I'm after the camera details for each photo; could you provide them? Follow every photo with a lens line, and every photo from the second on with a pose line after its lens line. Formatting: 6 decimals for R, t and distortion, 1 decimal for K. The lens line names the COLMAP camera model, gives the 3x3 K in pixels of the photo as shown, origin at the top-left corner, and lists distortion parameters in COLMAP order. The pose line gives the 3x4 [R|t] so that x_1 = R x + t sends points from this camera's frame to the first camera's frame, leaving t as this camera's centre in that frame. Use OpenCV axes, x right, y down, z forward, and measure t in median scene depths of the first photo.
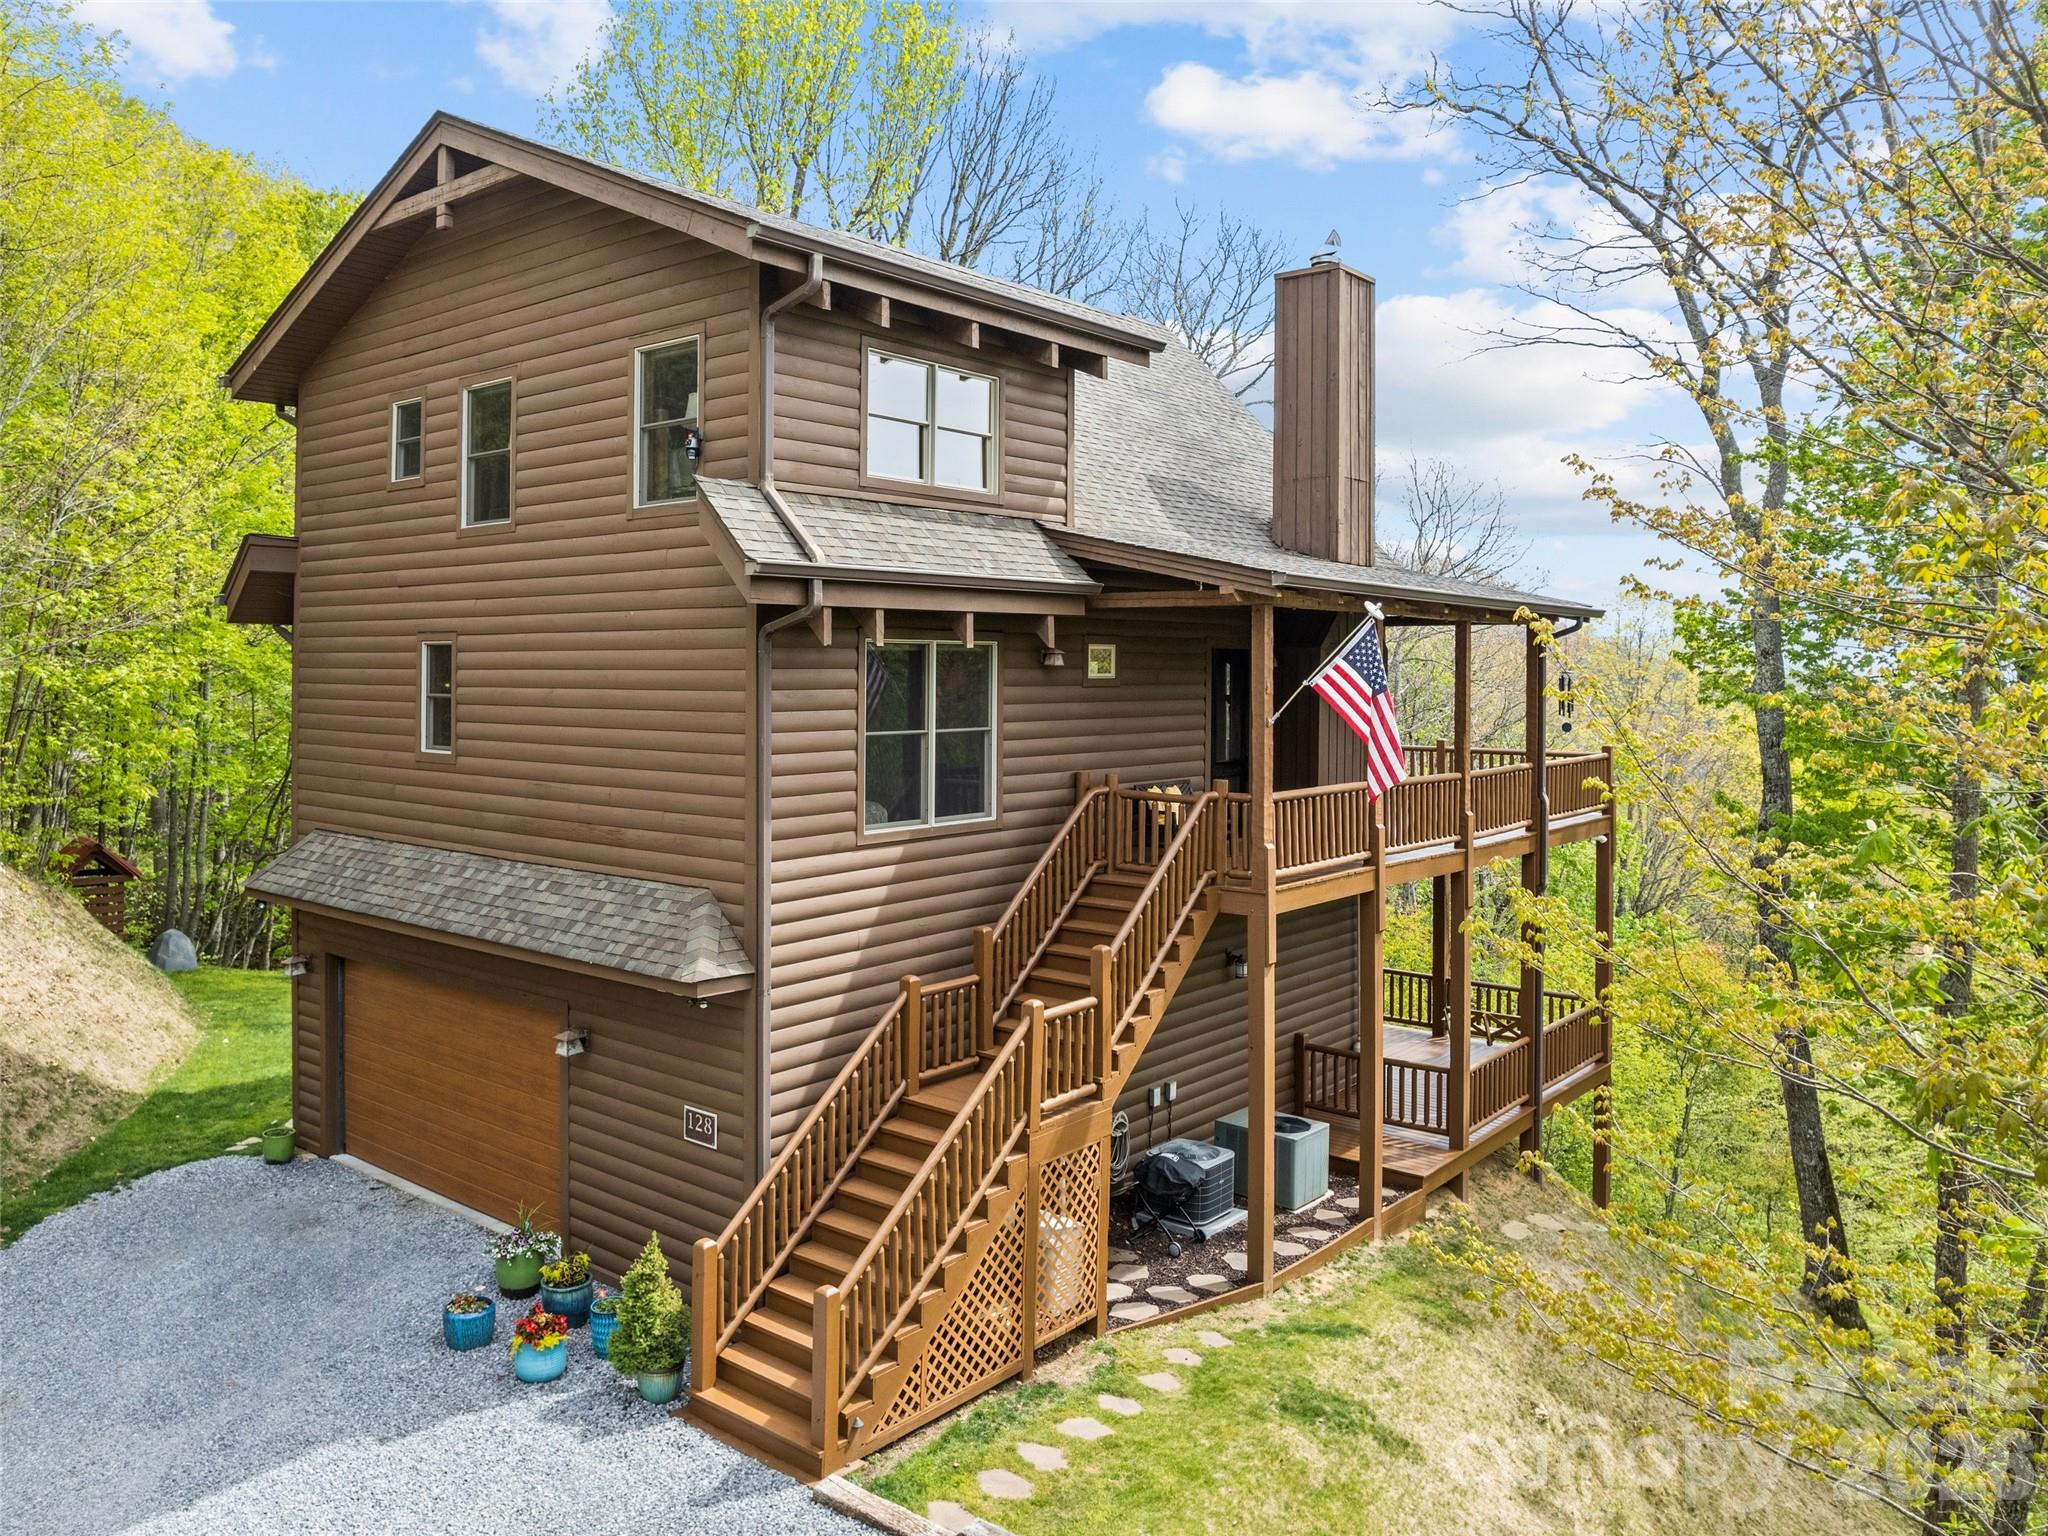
lens RADIAL K [[1525.8, 0, 1024.0], [0, 1525.8, 637.4], [0, 0, 1]] dist [-0.092255, 0.074148]
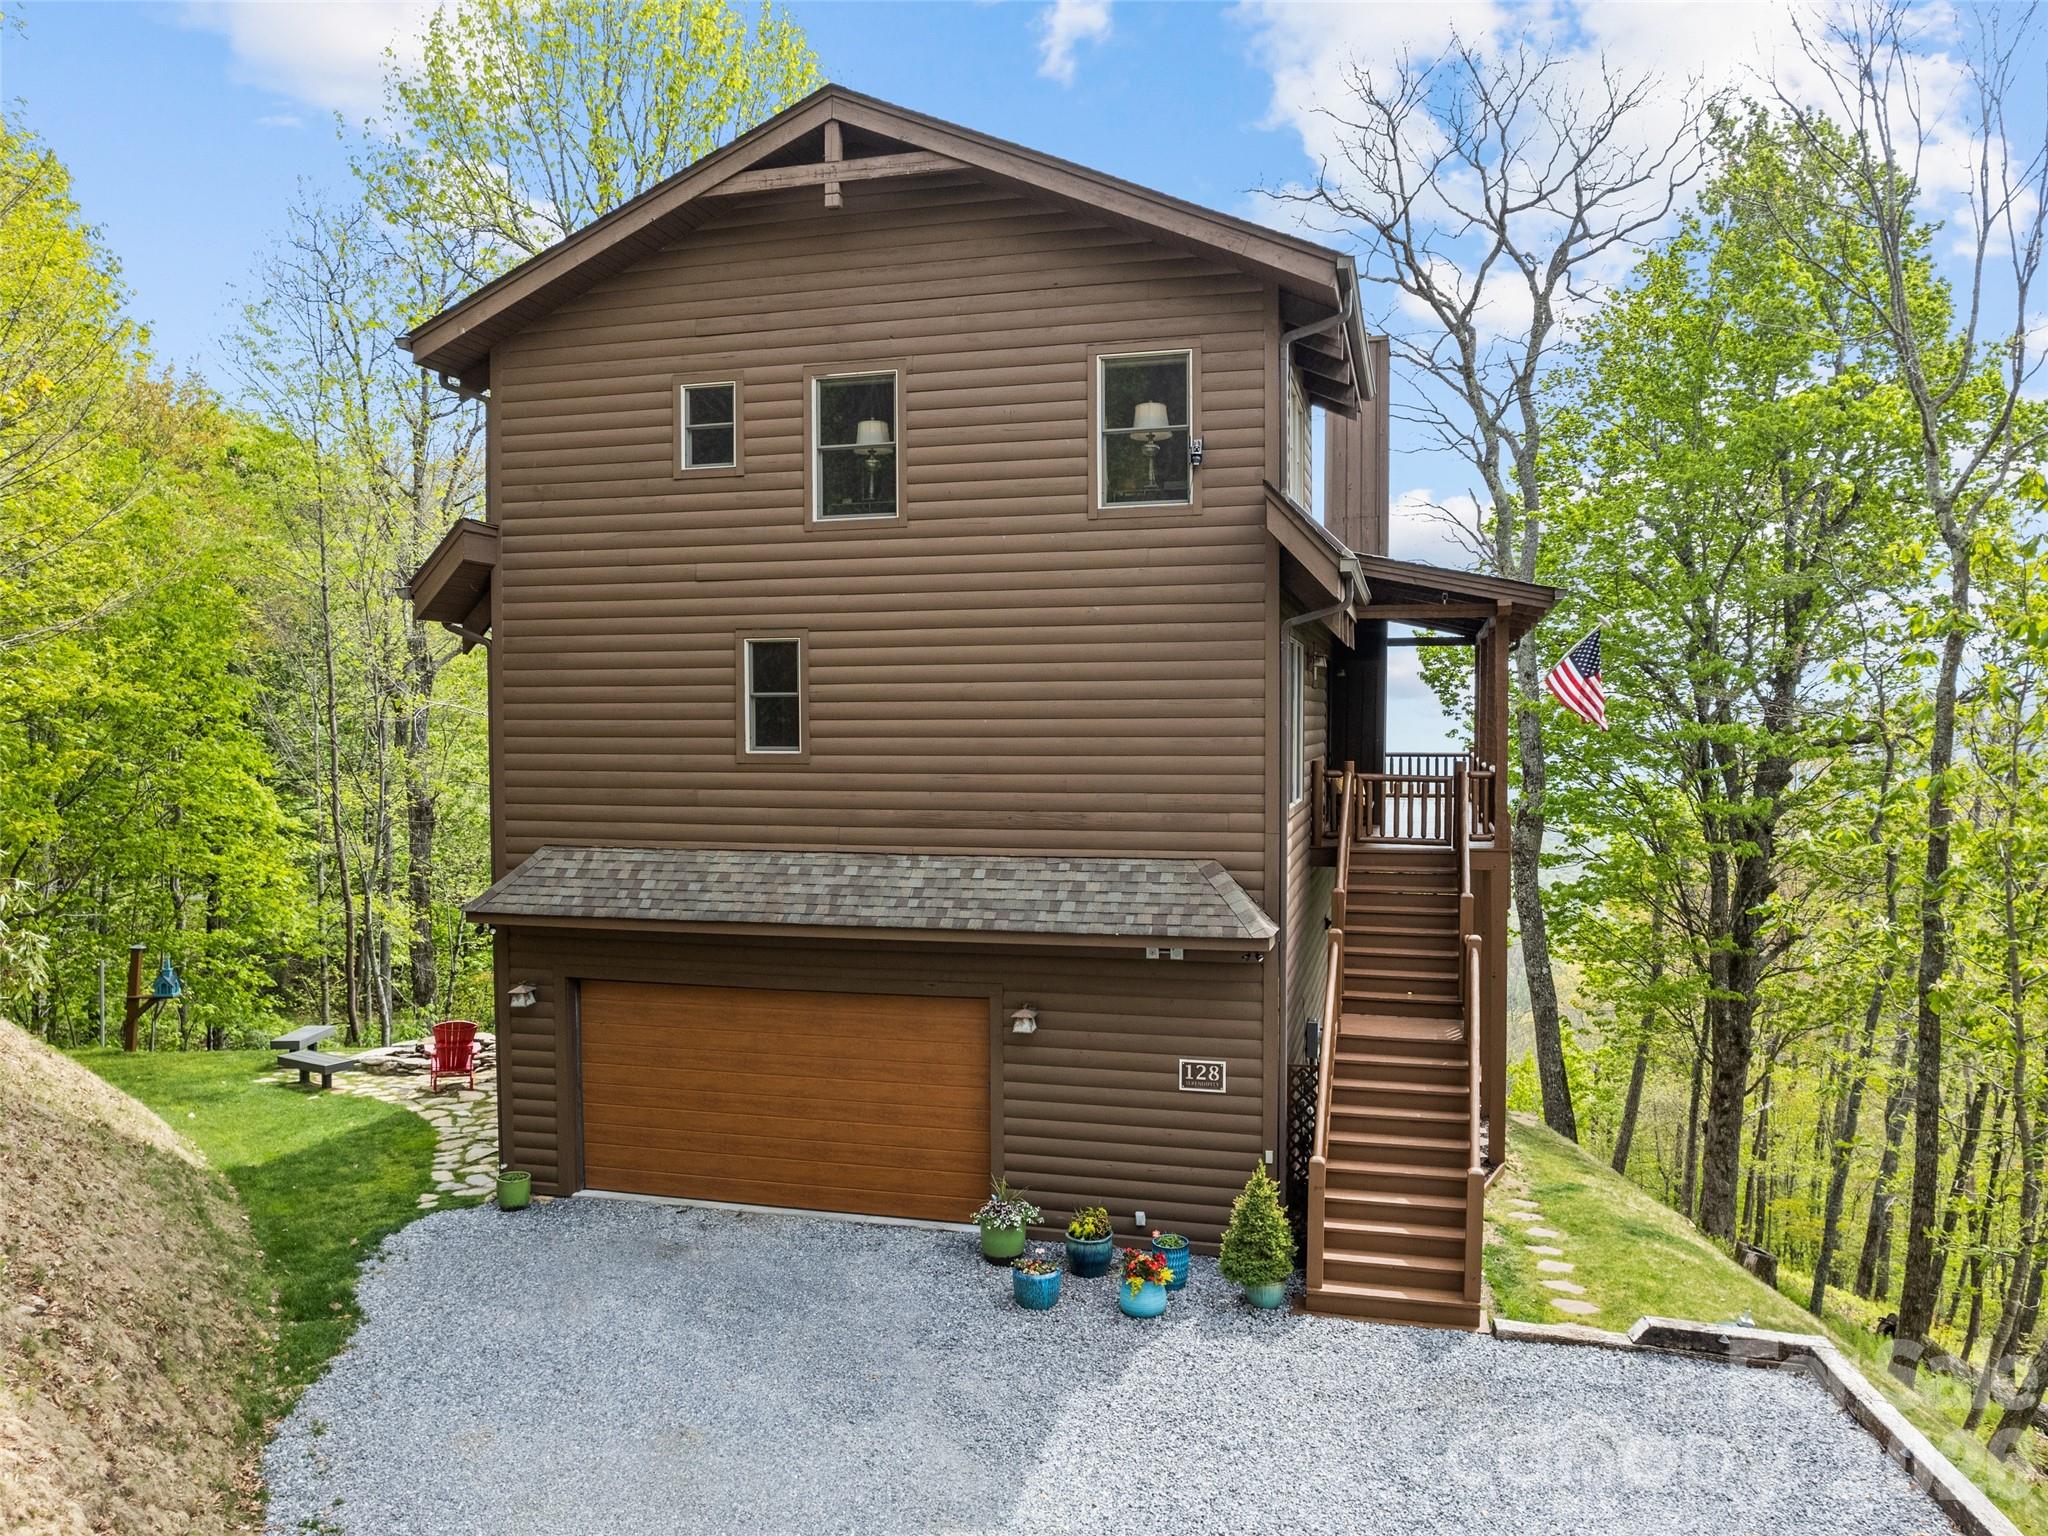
lens RADIAL K [[1469.3, 0, 1024.0], [0, 1469.3, 768.0], [0, 0, 1]] dist [-0.056132, 0.000986]
pose [[0.911762, -0.021359, 0.410163, -0.688838], [-0.001172, 0.998508, 0.054602, 0.037387], [-0.410717, -0.050264, 0.910376, 0.079896]]
